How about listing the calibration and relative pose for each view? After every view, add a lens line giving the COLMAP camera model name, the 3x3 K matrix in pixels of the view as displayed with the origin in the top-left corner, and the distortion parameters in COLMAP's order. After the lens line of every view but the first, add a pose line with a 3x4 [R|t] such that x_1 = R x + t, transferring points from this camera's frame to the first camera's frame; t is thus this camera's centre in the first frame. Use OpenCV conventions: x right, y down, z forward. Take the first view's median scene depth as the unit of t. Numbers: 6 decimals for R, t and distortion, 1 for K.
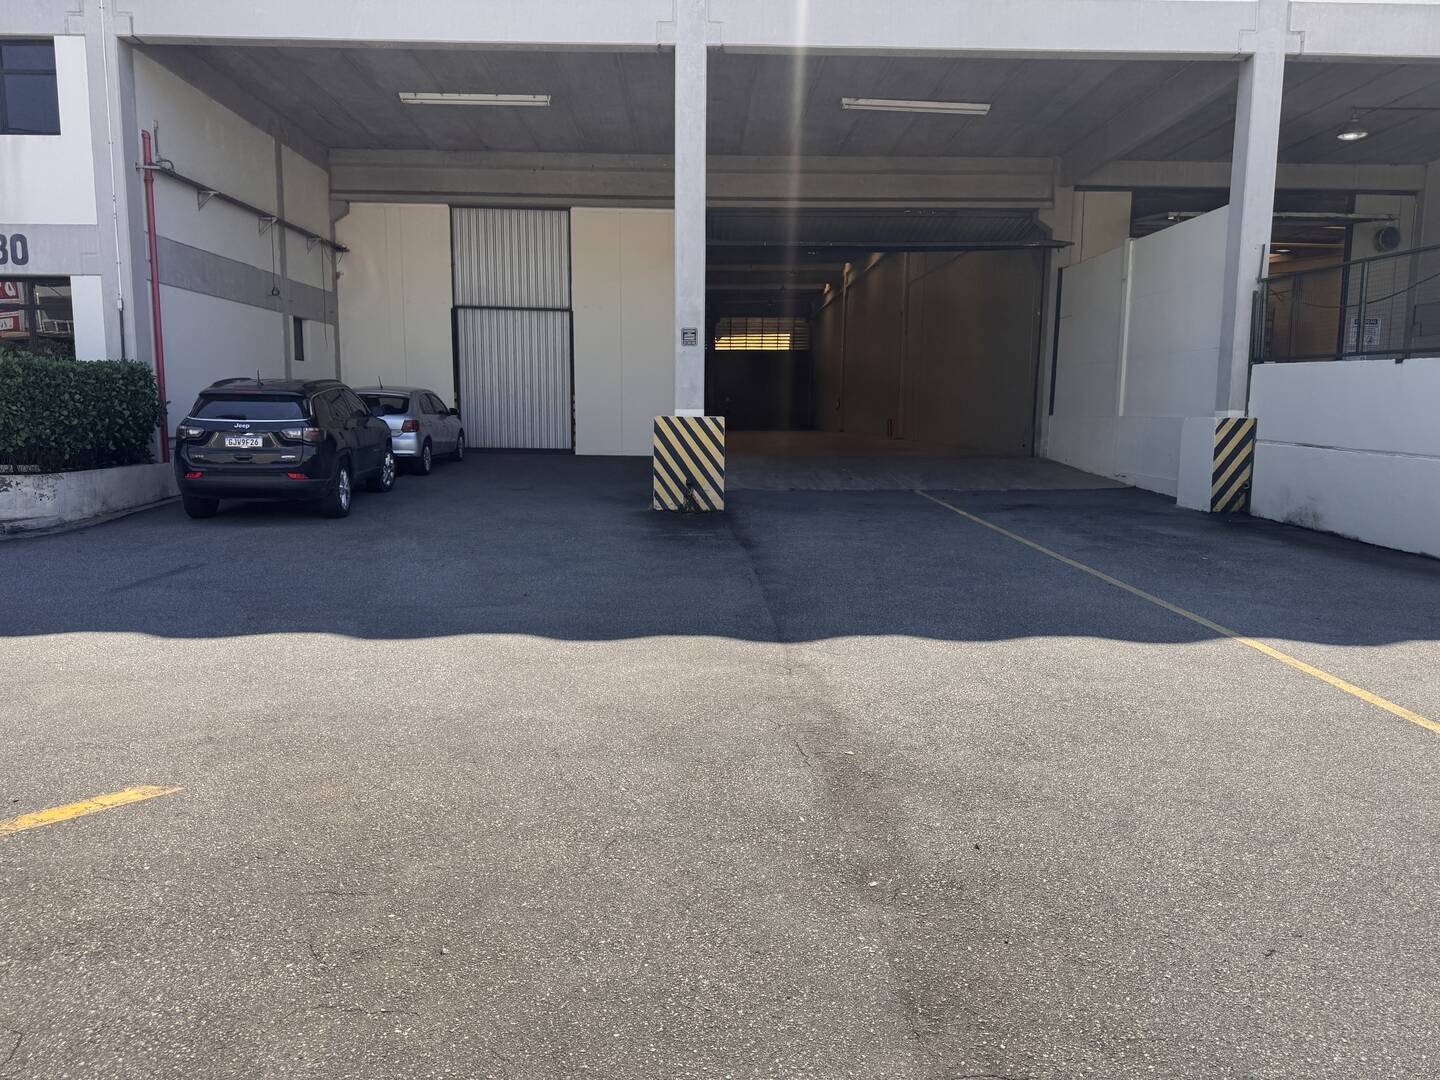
lens RADIAL K [[999.1, 0, 720.0], [0, 999.1, 540.0], [0, 0, 1]] dist [0.029413, -0.035722]
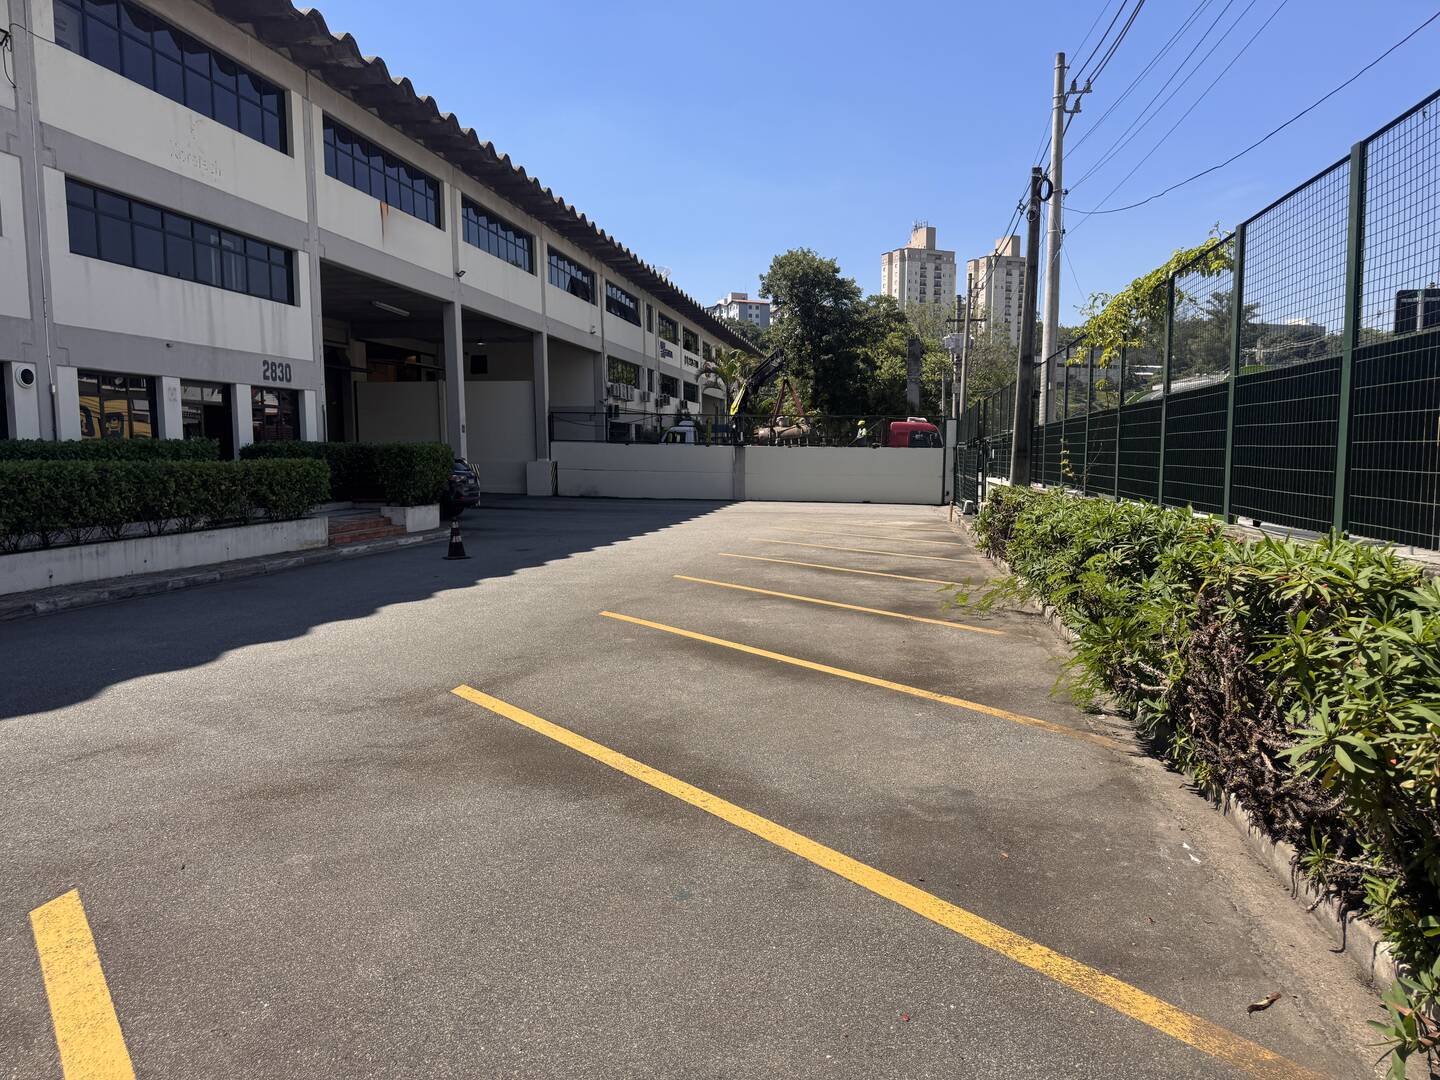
lens RADIAL K [[983.8, 0, 720.0], [0, 983.8, 540.0], [0, 0, 1]] dist [0.154141, -0.250319]
pose [[0.228242, -0.091966, 0.969251, -2.090576], [0.152029, 0.986683, 0.057820, -0.016921], [-0.961662, 0.134157, 0.239184, -0.000866]]
